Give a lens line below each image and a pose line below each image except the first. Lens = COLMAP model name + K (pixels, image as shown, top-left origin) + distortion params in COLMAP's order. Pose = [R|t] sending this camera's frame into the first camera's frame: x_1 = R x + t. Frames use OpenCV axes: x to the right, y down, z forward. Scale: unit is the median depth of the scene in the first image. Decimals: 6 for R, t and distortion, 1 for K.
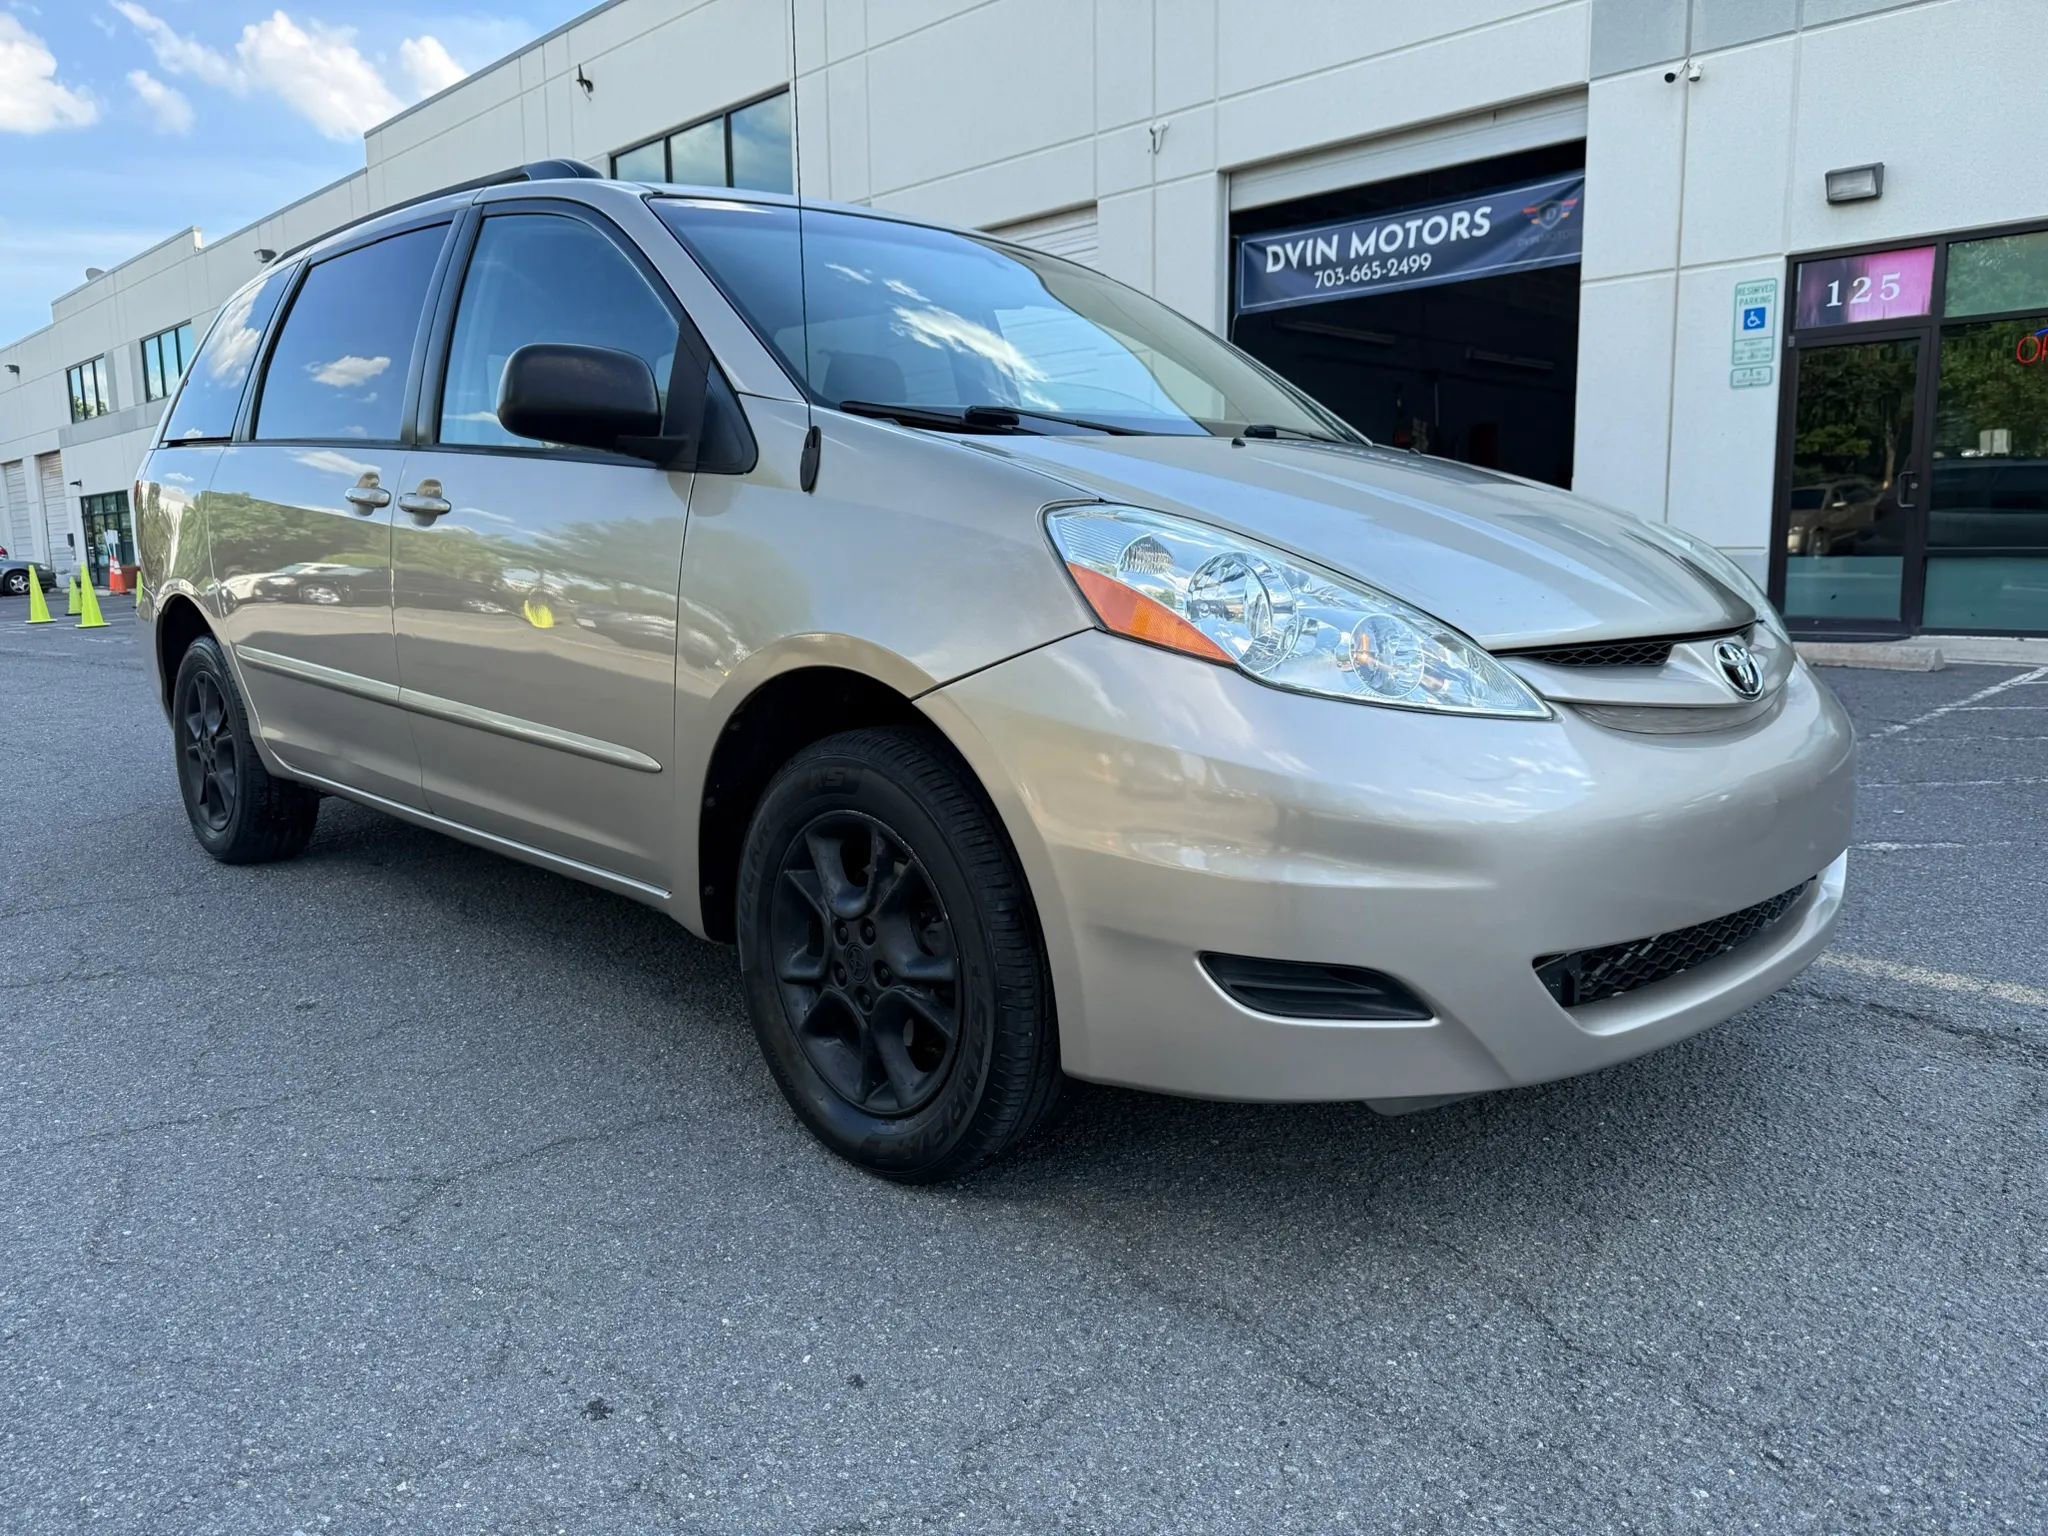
lens RADIAL K [[1471.6, 0, 1022.9], [0, 1471.6, 777.7], [0, 0, 1]] dist [0.001817, -0.008936]
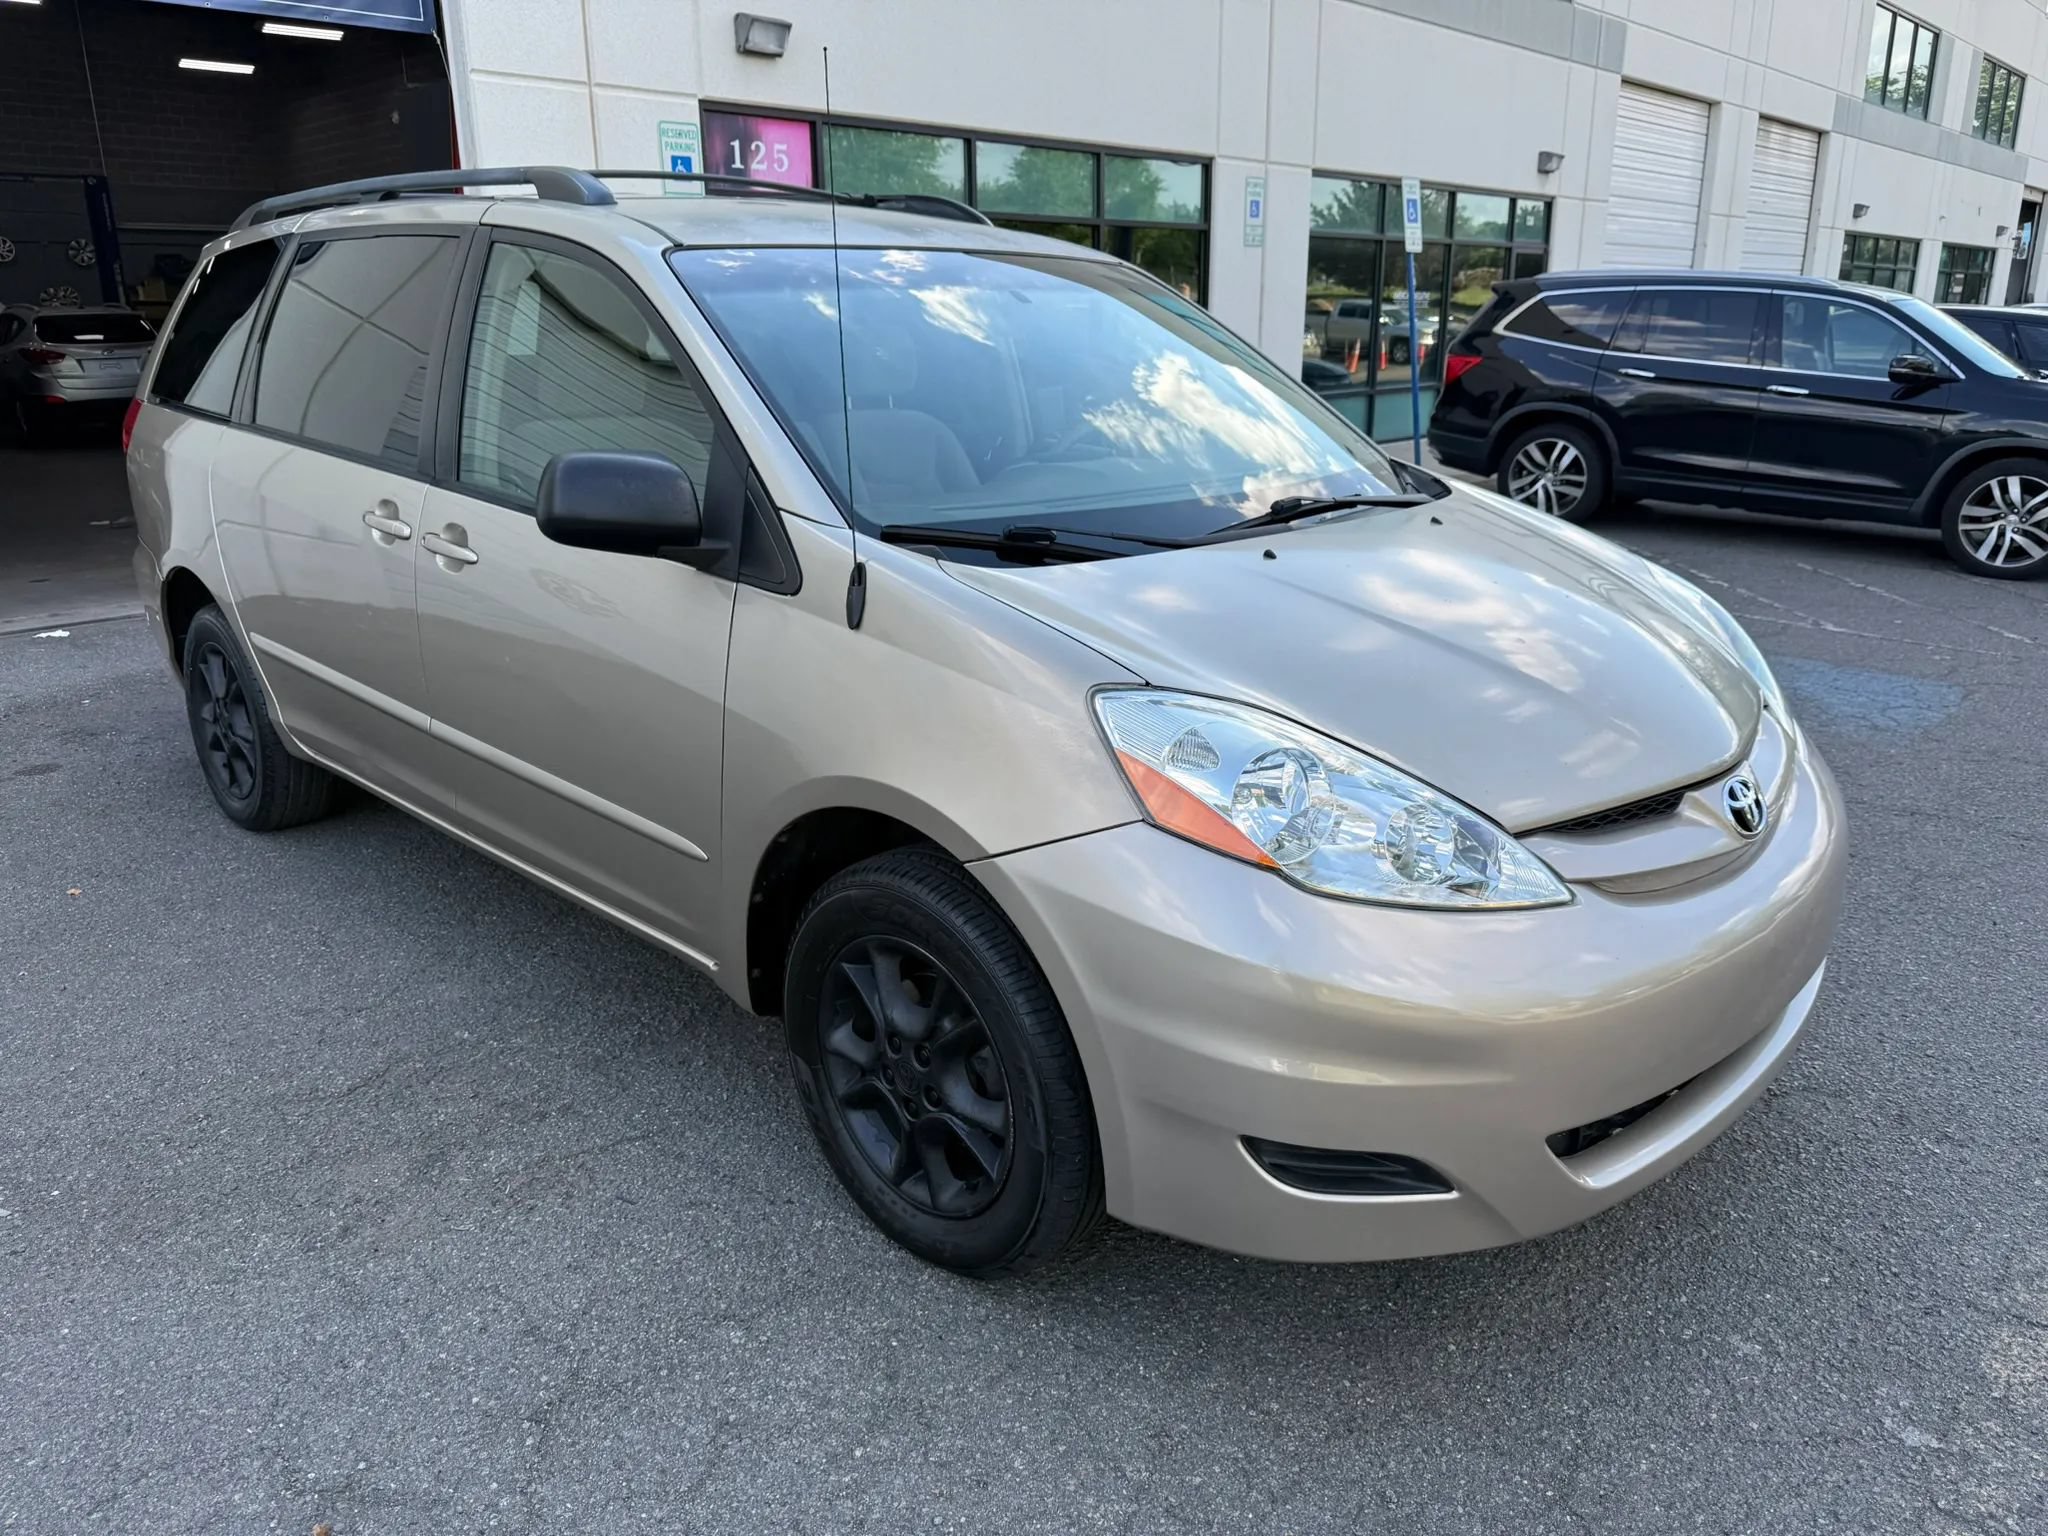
lens RADIAL K [[1473.0, 0, 1030.0], [0, 1473.0, 774.6], [0, 0, 1]] dist [-0.005853, 0.000437]
pose [[0.999761, -0.002132, 0.021777, -0.010175], [-0.000962, 0.990001, 0.141054, -0.051813], [-0.021860, -0.141041, 0.989762, -0.005630]]
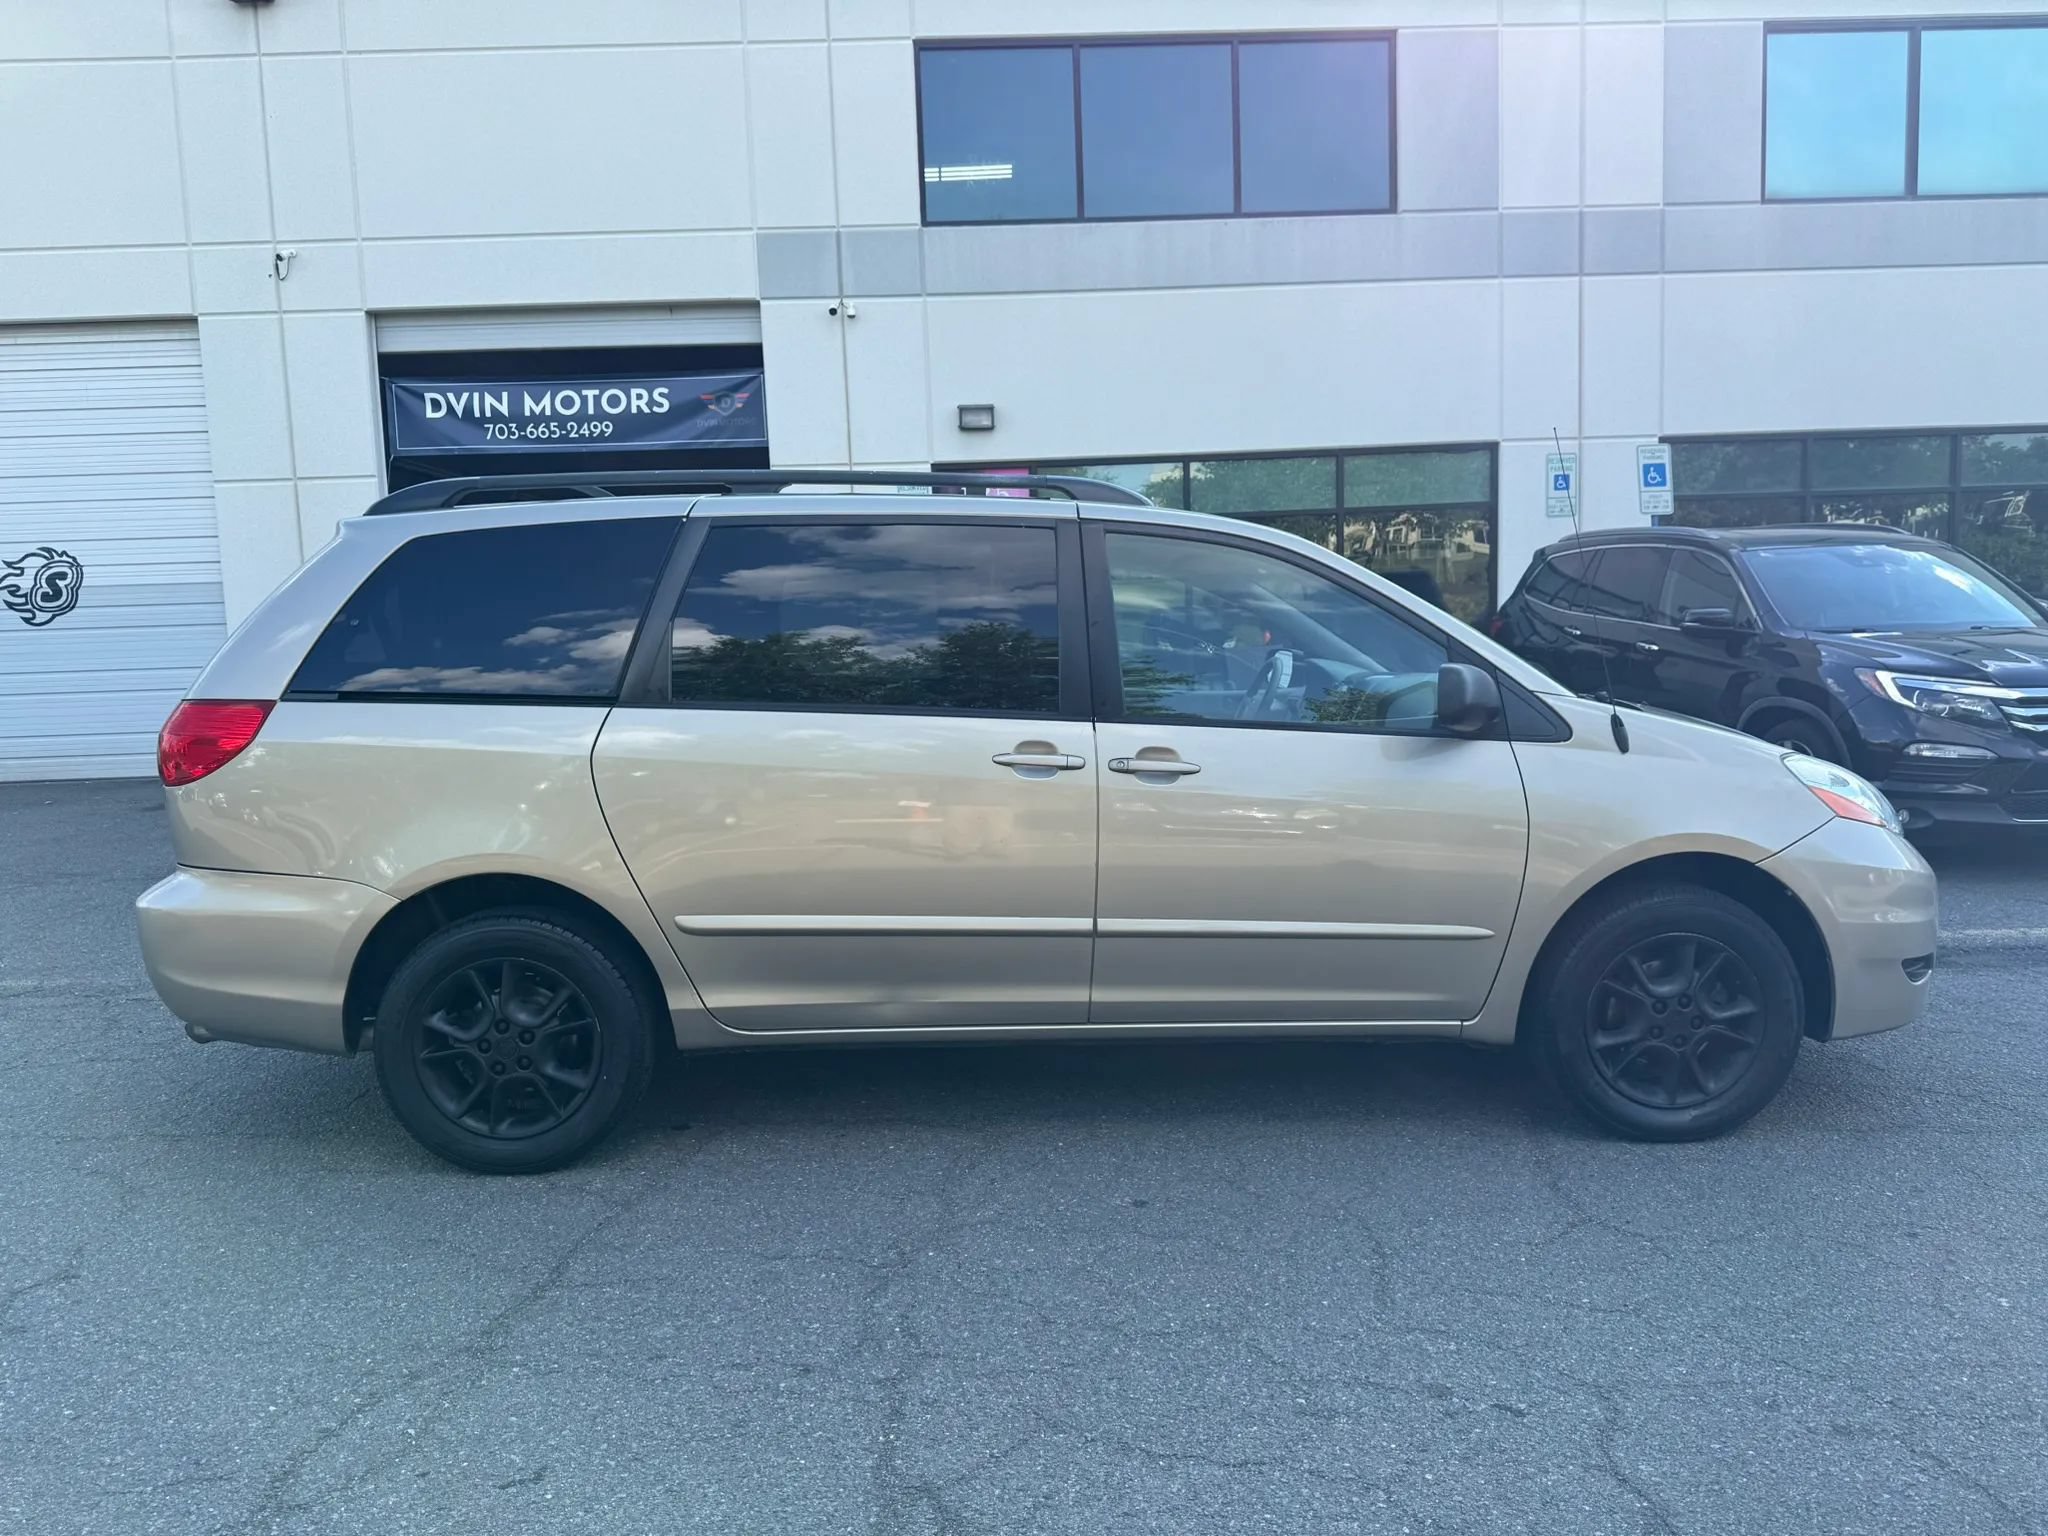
lens RADIAL K [[1509.9, 0, 1024.0], [0, 1509.9, 768.0], [0, 0, 1]] dist [-0.029446, -0.005825]
pose [[0.675177, -0.072183, 0.734116, -0.417096], [0.128184, 0.991541, -0.020399, -0.051271], [-0.726433, 0.107875, 0.678718, 0.068963]]
